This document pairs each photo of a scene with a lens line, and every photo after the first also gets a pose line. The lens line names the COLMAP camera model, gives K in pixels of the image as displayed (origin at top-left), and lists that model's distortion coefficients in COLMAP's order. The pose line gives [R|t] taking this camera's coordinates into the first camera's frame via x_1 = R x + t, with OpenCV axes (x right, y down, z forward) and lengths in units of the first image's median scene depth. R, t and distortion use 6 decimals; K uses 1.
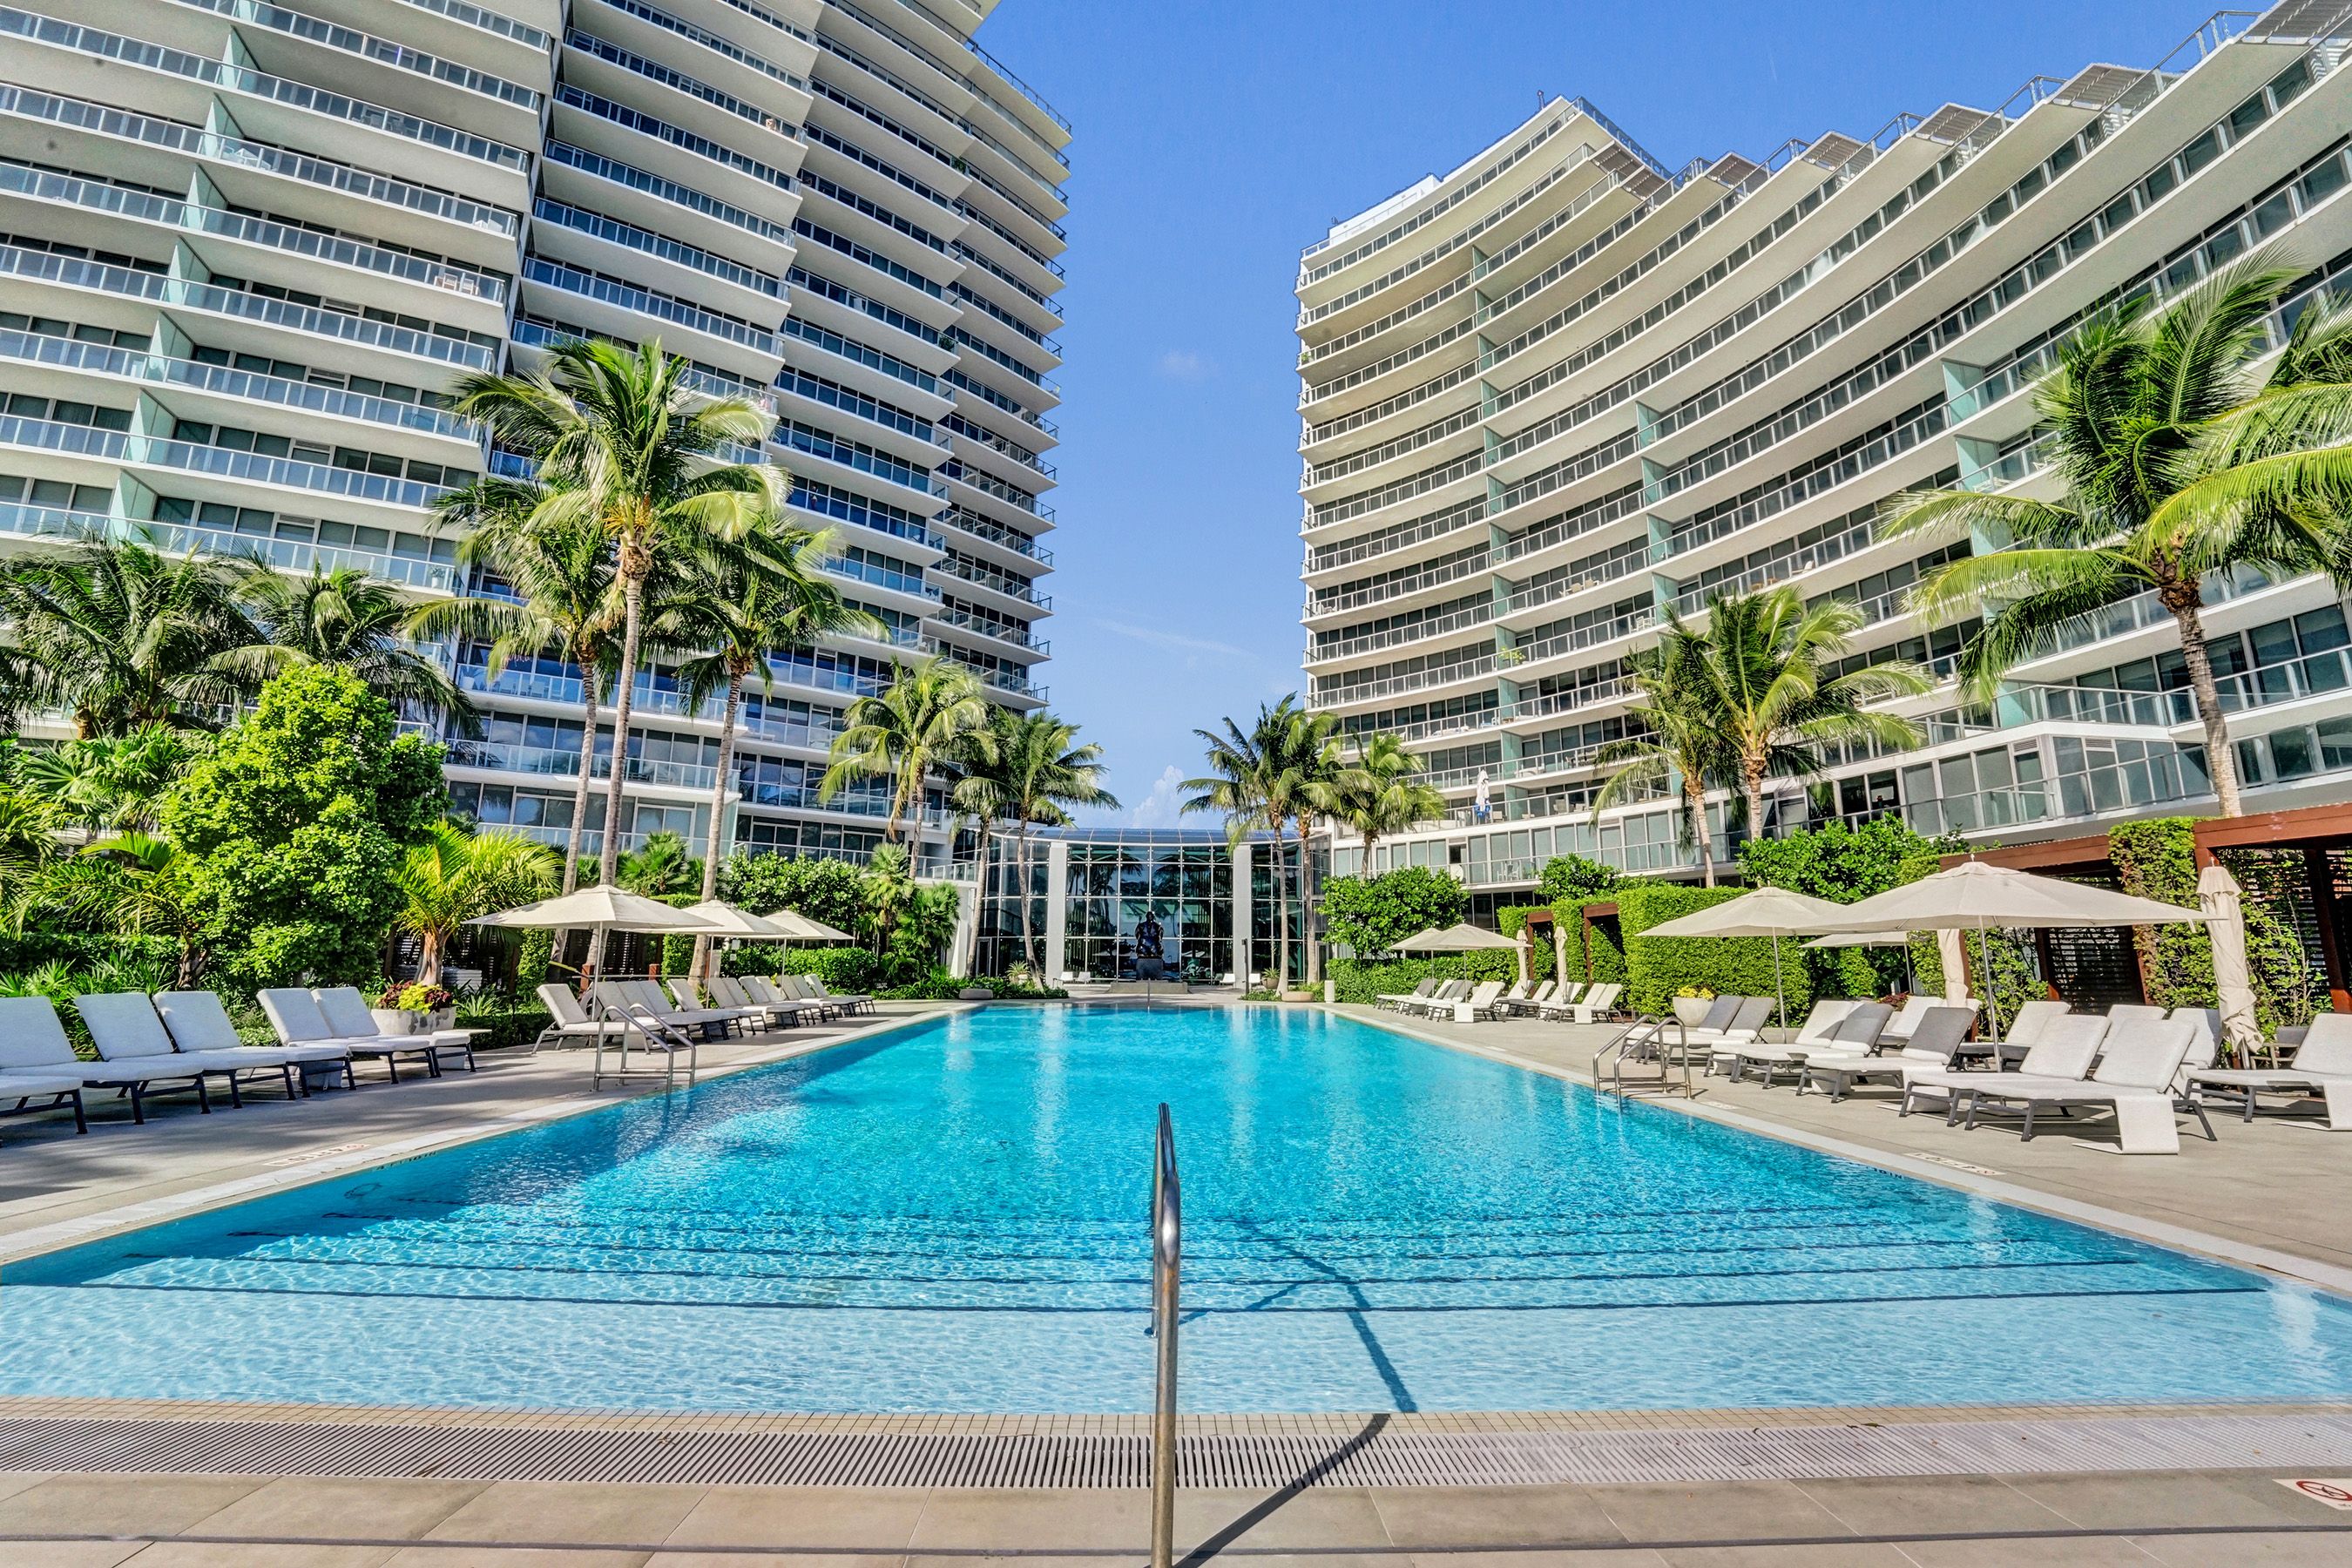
lens RADIAL K [[975.9, 0, 1176.0], [0, 975.9, 784.0], [0, 0, 1]] dist [-0.010137, -0.000321]
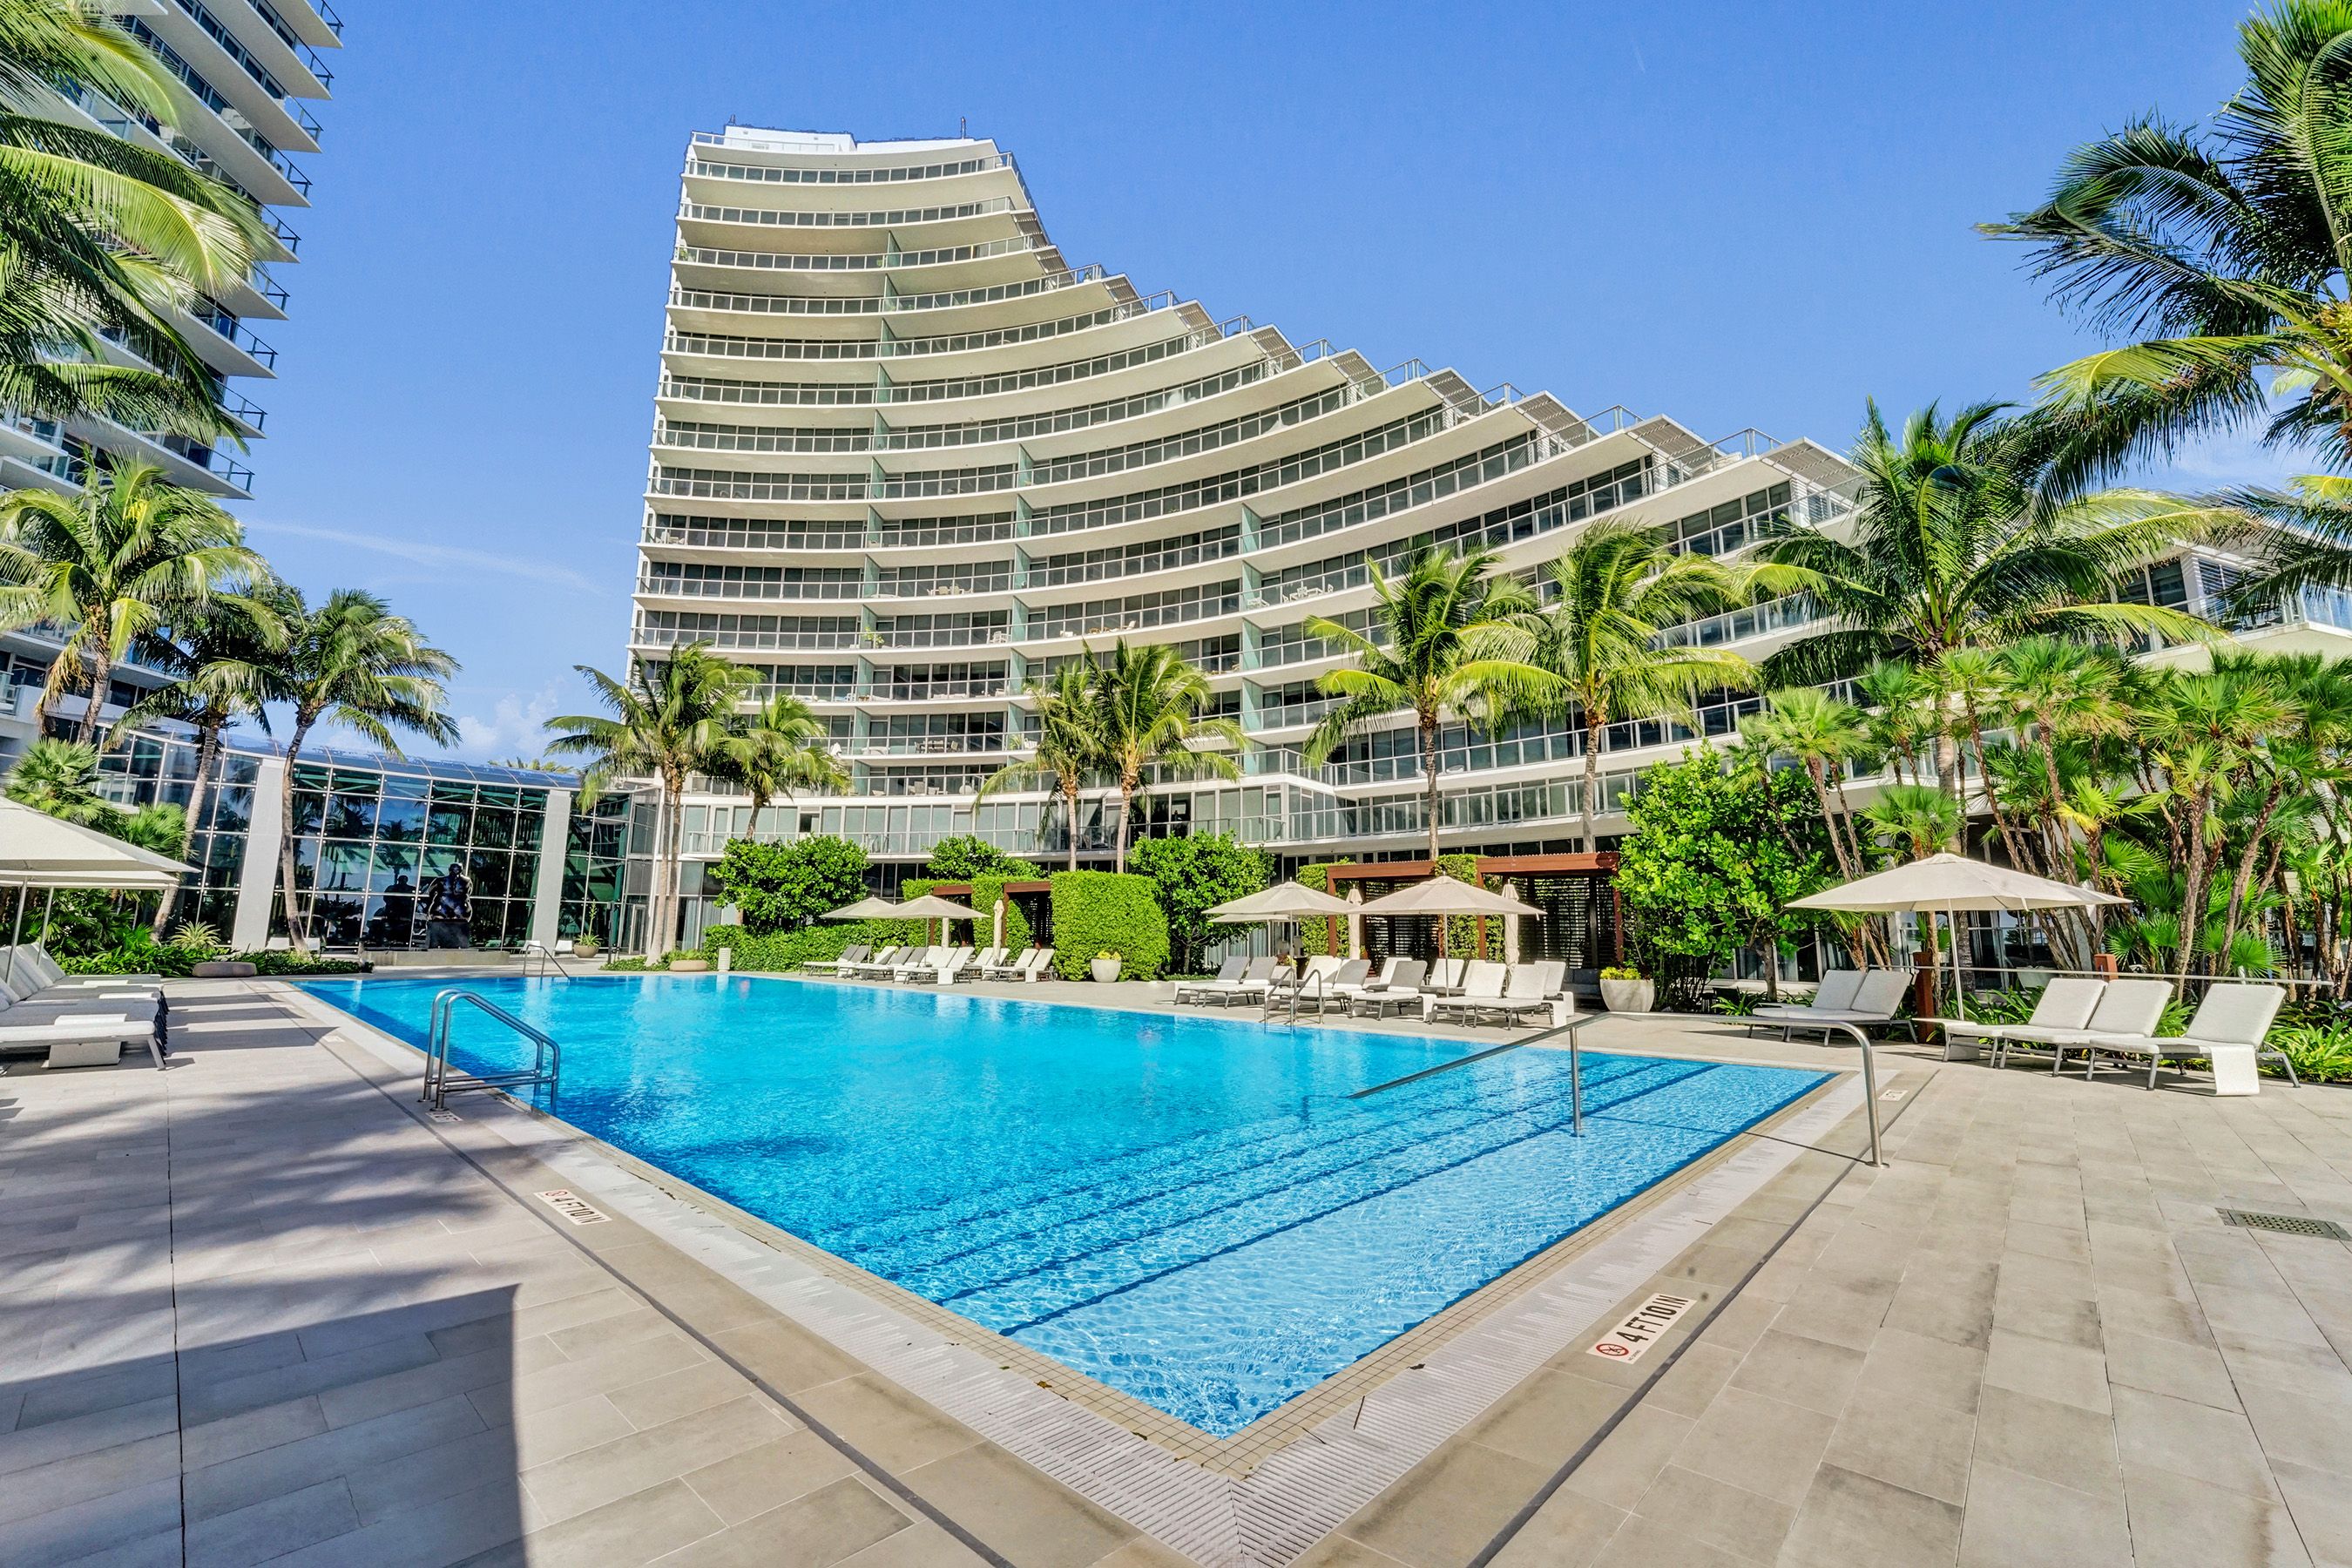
lens RADIAL K [[962.2, 0, 1176.8], [0, 962.2, 794.5], [0, 0, 1]] dist [-0.010367, -0.000331]
pose [[0.710584, 0.104162, 0.695860, -0.134069], [-0.133808, 0.990938, -0.011693, 0.003732], [-0.690772, -0.084802, 0.718083, 0.023435]]
